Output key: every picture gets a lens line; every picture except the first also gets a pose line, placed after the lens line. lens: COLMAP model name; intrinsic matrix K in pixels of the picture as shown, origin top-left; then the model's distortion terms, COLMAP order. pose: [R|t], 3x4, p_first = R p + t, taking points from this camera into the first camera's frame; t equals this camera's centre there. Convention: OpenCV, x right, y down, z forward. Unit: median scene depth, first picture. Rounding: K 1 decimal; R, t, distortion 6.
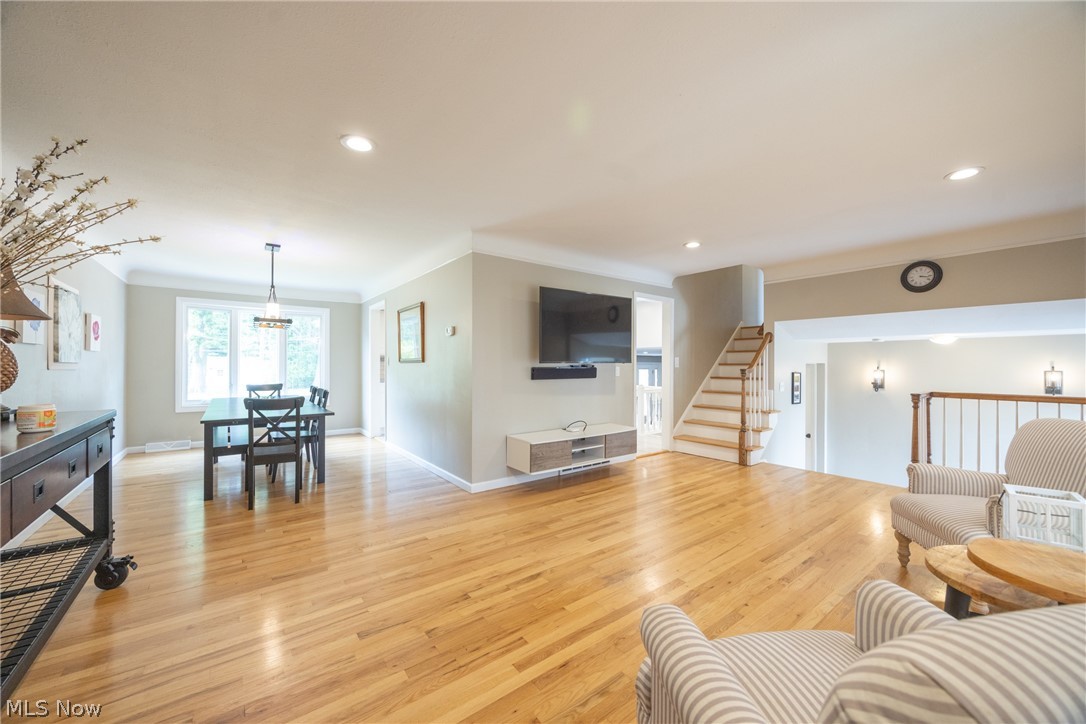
lens RADIAL K [[412.2, 0, 528.4], [0, 412.2, 365.4], [0, 0, 1]] dist [-0.001862, 0.000117]
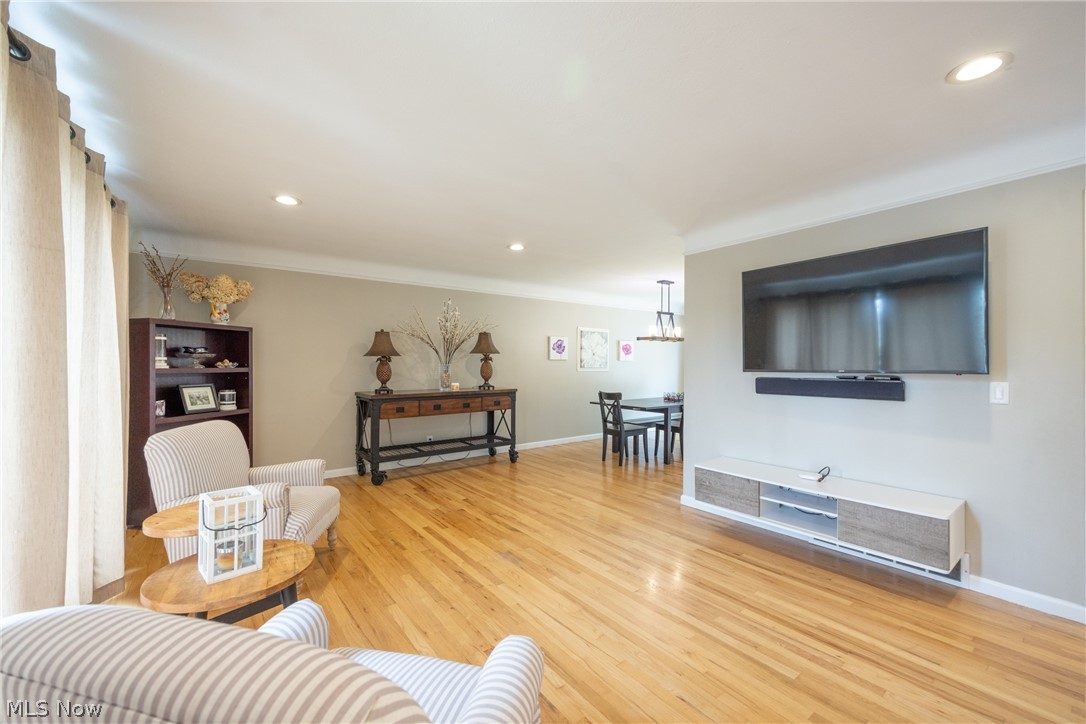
lens RADIAL K [[436.8, 0, 548.5], [0, 436.8, 367.4], [0, 0, 1]] dist [0.001055, -0.000433]
pose [[0.023520, 0.006888, -0.999700, 0.998195], [-0.002844, 0.999973, 0.006823, -0.021087], [0.999719, 0.002683, 0.023539, 0.742618]]
